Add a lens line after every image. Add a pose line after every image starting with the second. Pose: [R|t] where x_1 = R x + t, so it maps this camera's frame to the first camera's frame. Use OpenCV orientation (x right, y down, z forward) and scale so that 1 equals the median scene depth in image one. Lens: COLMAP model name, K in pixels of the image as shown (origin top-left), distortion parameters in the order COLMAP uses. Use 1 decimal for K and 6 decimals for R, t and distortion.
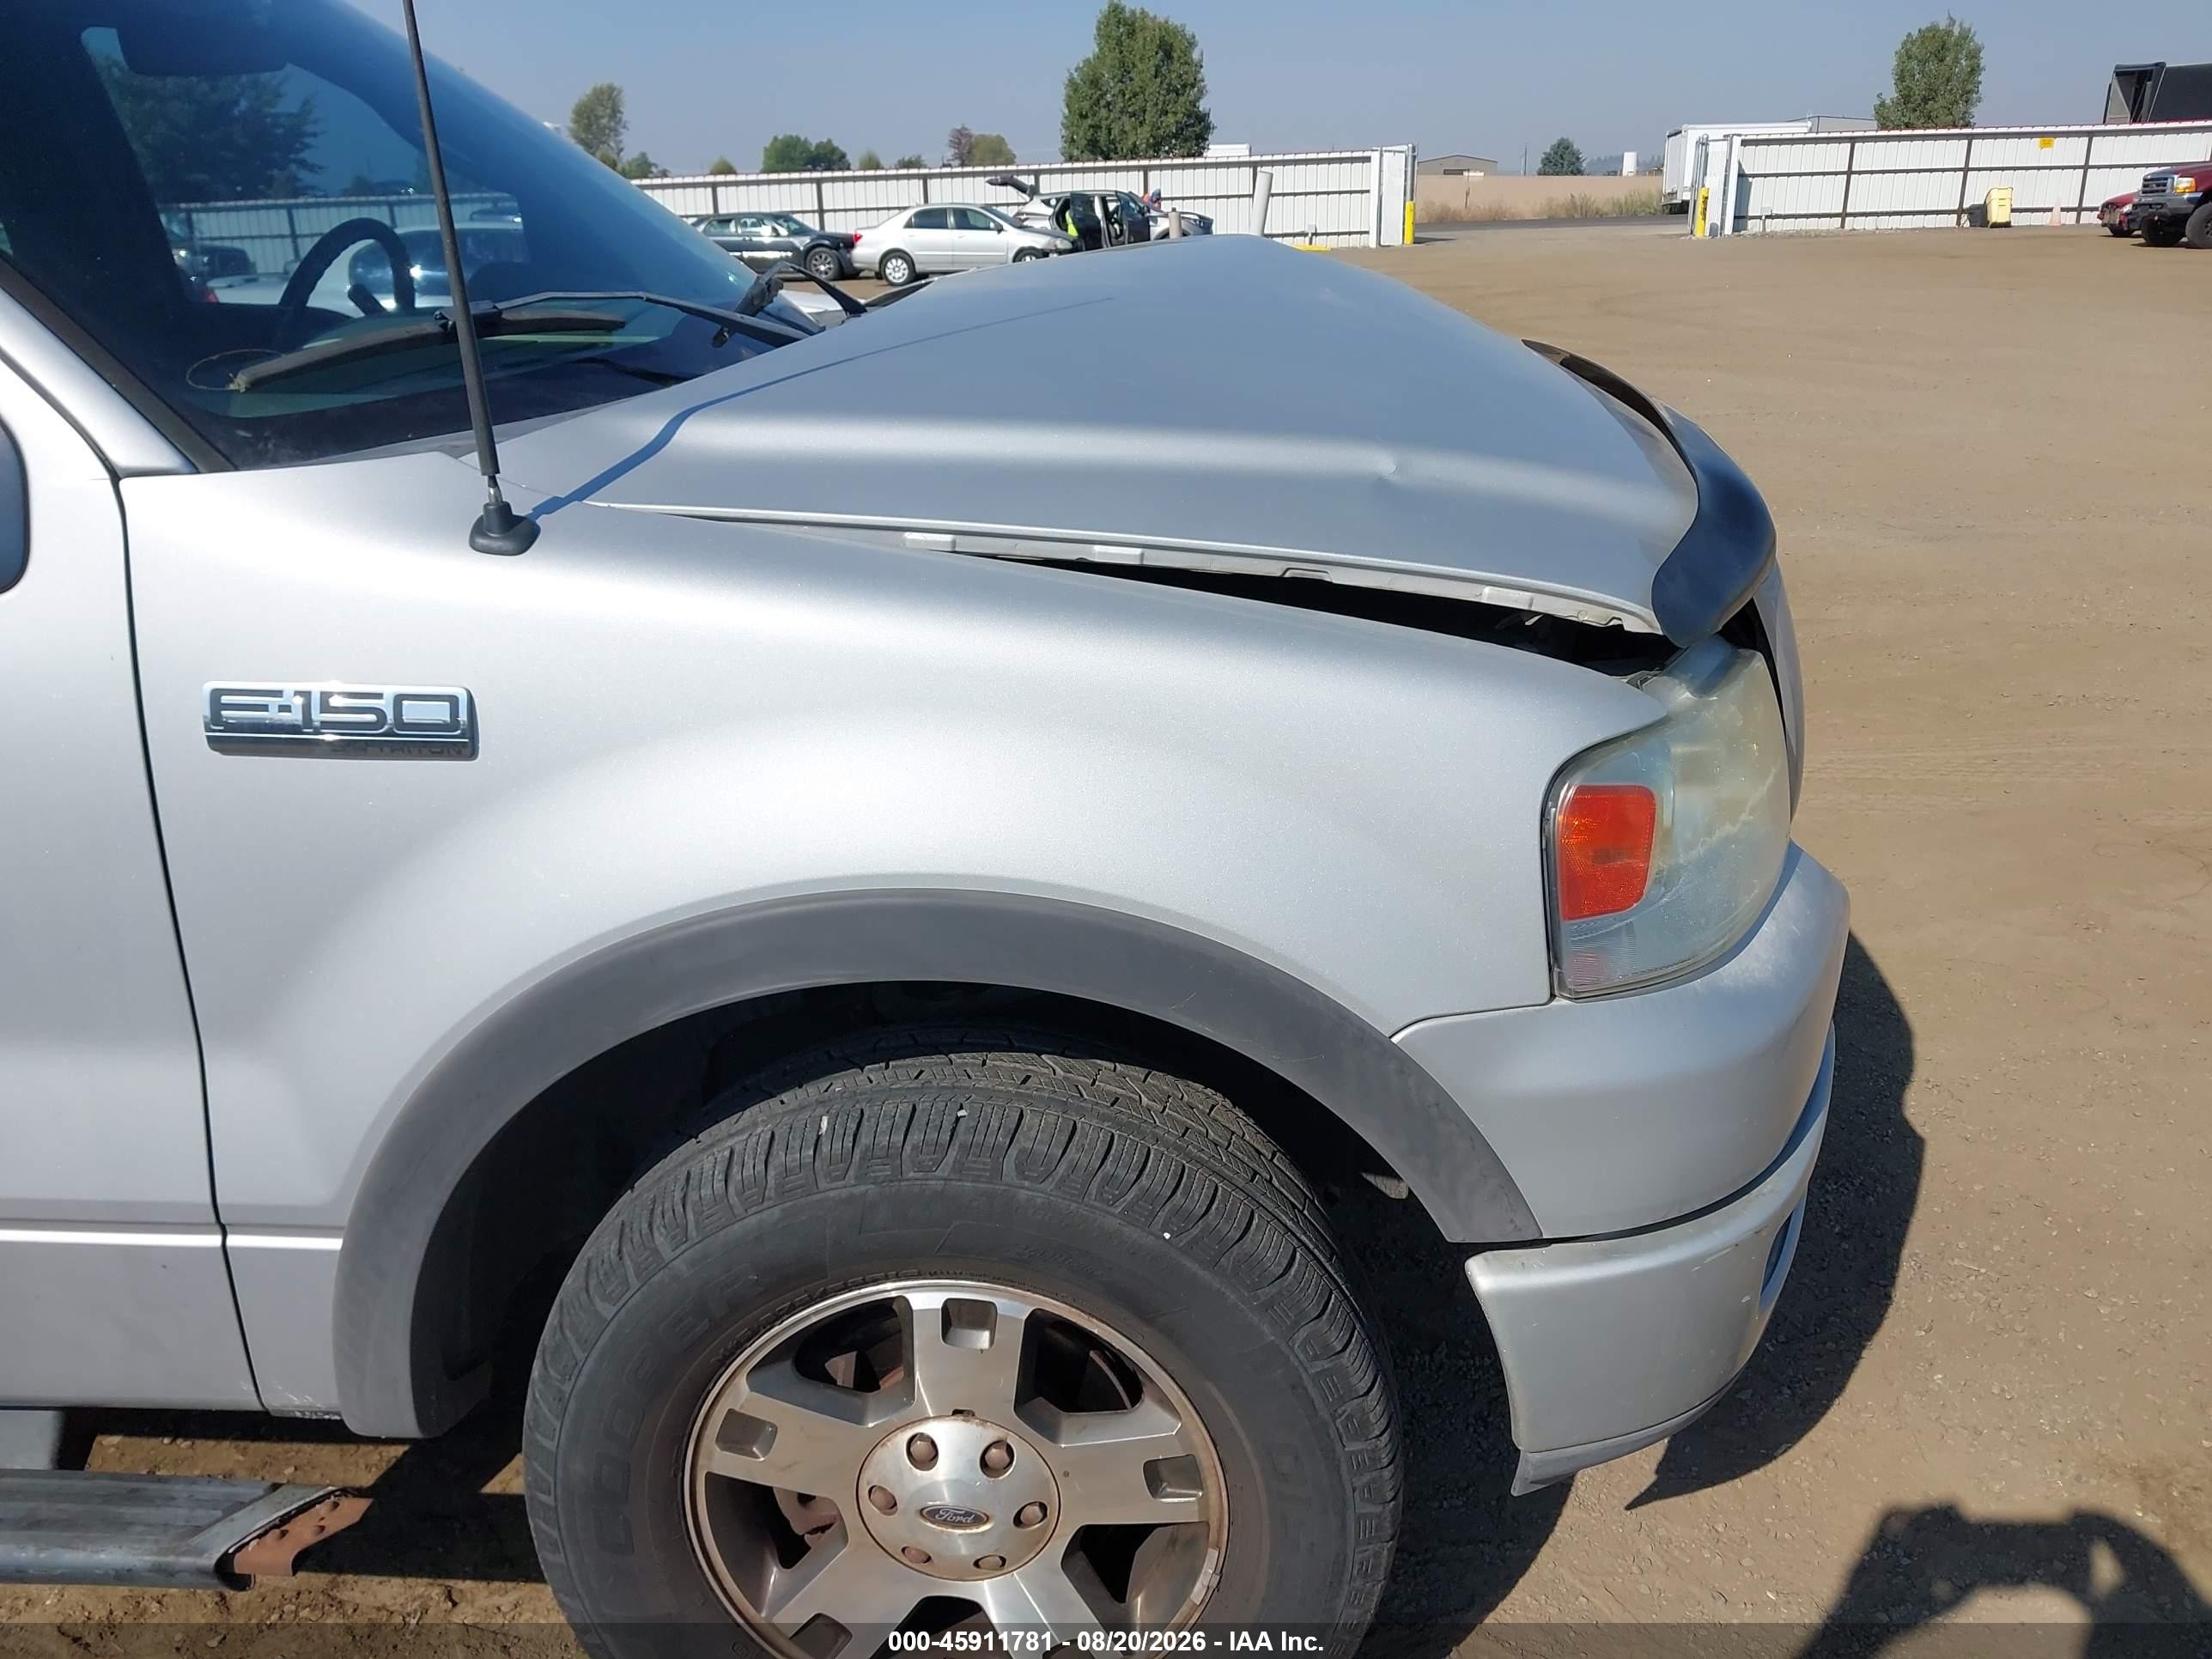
lens RADIAL K [[1783.2, 0, 1088.7], [0, 1783.2, 827.9], [0, 0, 1]] dist [0.034760, -0.047635]
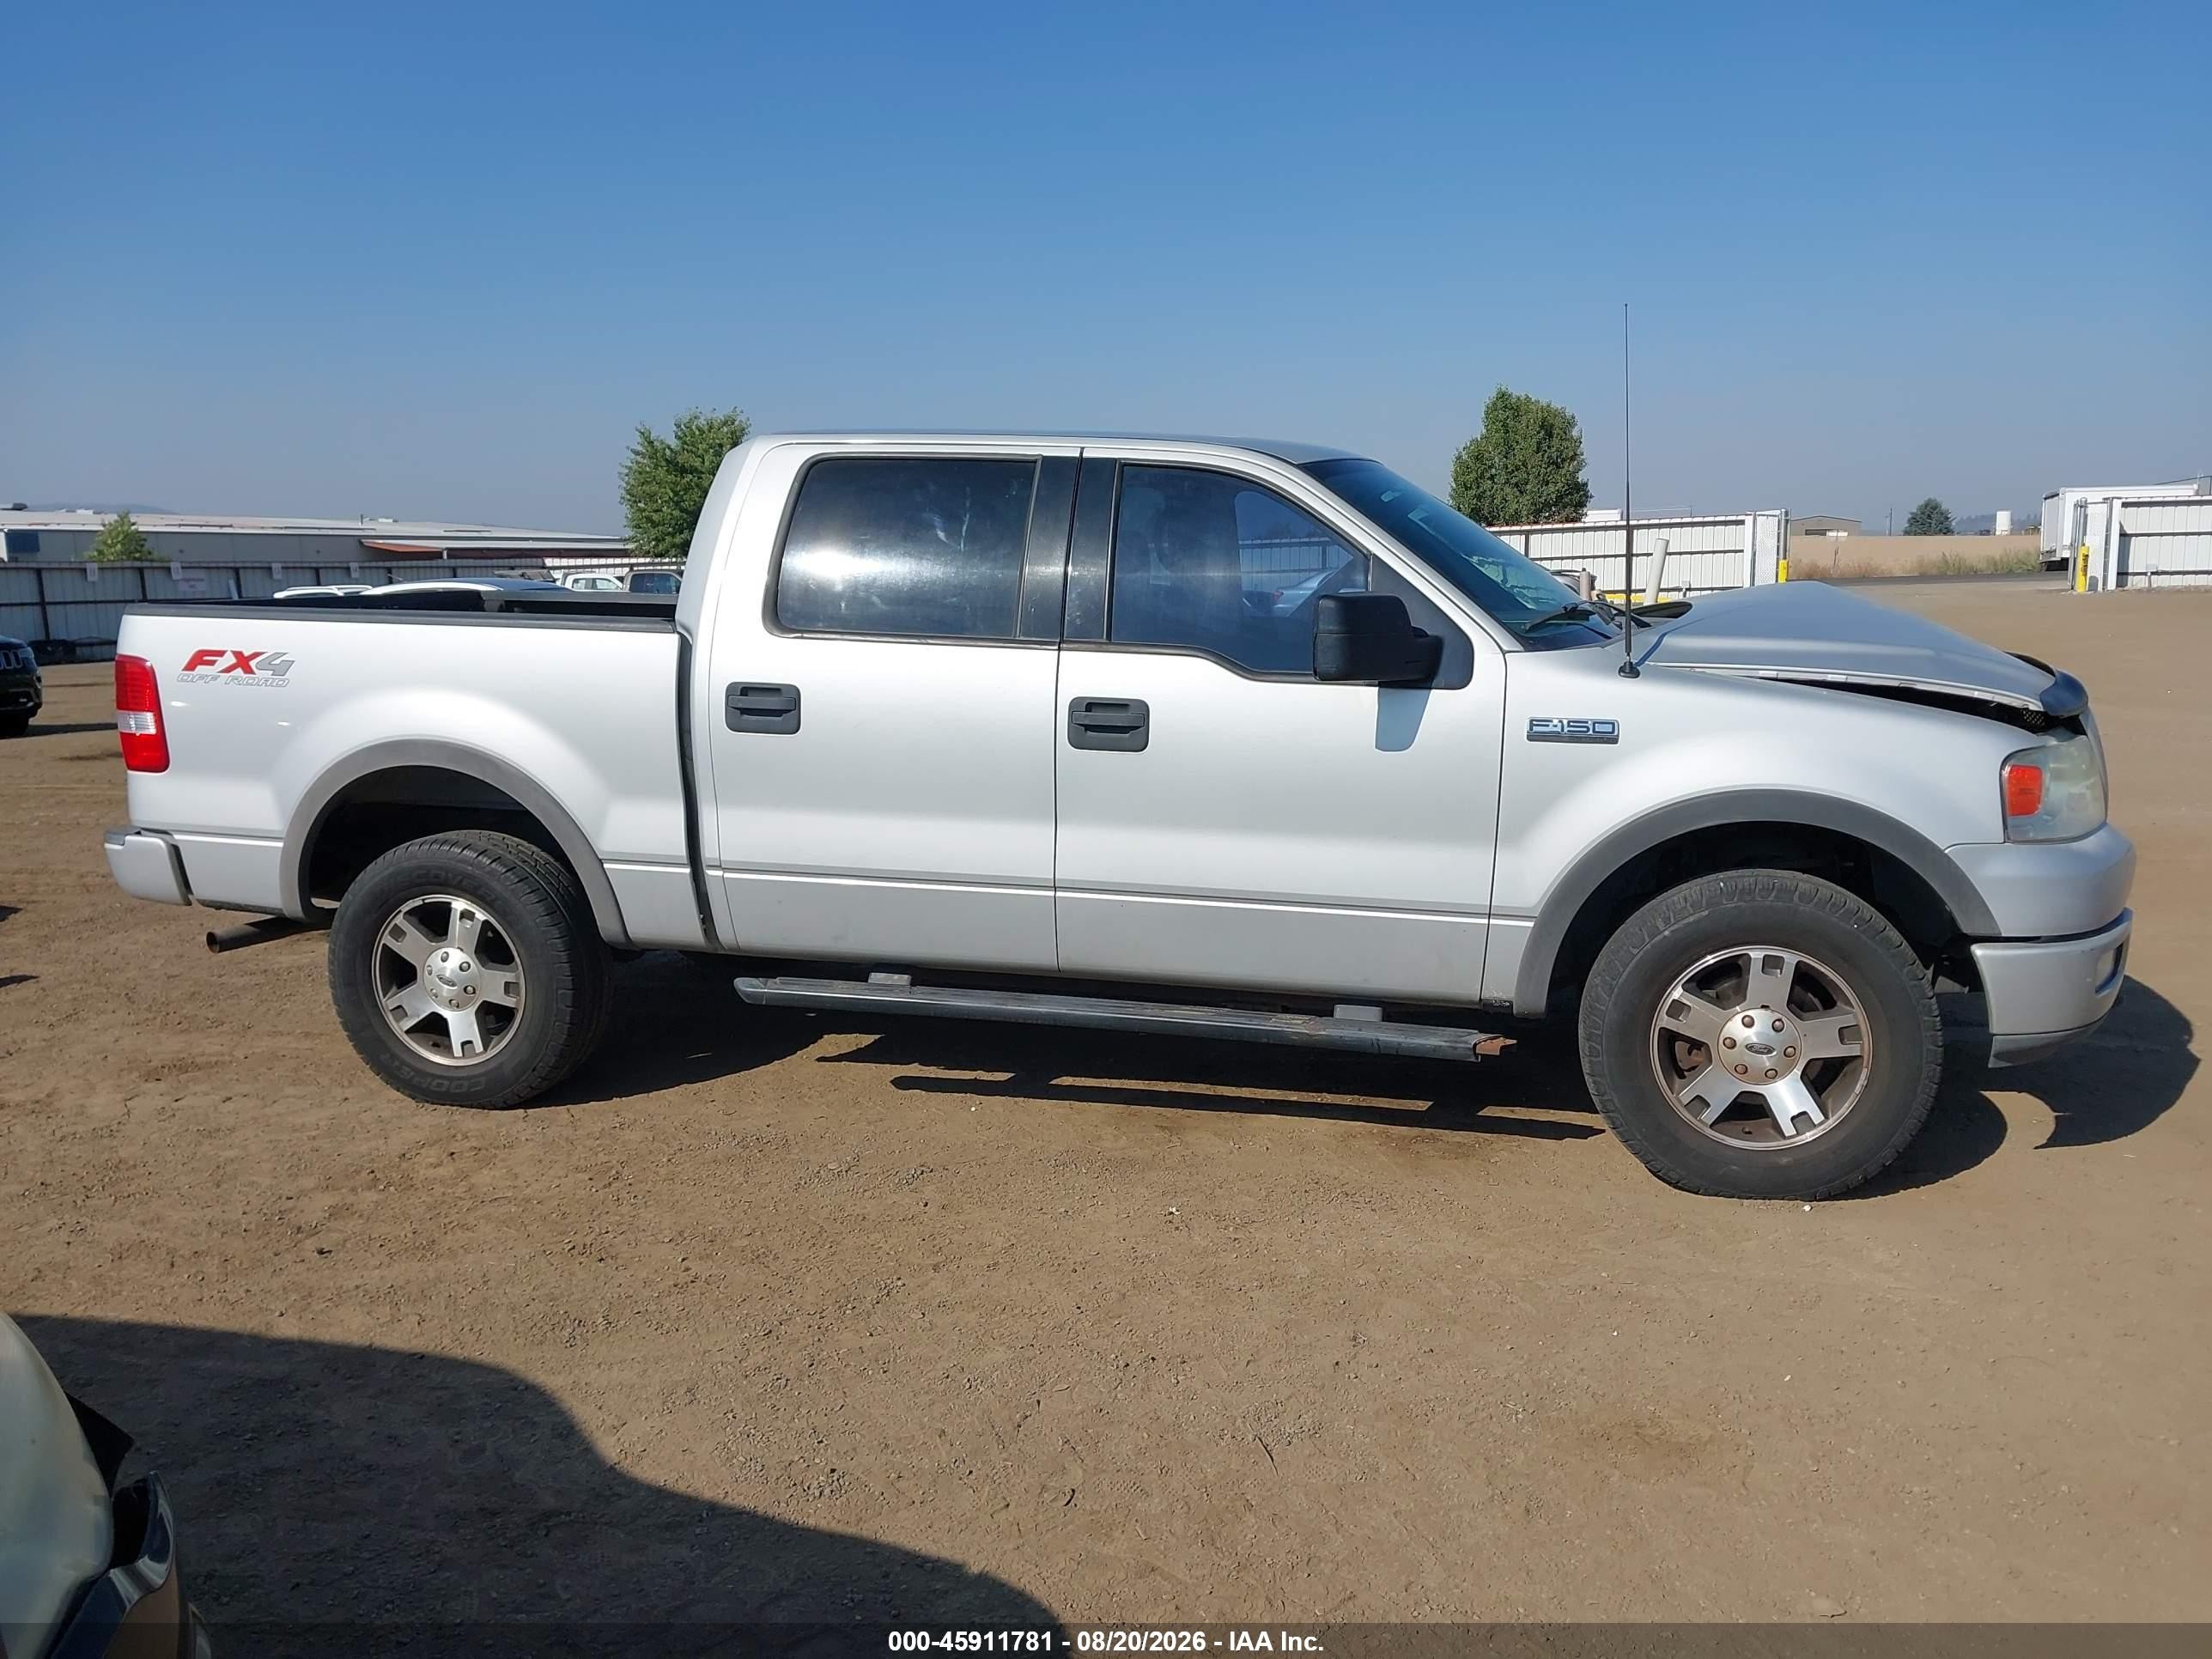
lens RADIAL K [[1783.2, 0, 1103.9], [0, 1783.2, 842.5], [0, 0, 1]] dist [0.034760, -0.047635]
pose [[0.983315, 0.025701, -0.180084, -0.538000], [-0.057601, 0.983020, -0.174225, 0.582741], [0.172548, 0.181691, 0.968099, -1.695984]]
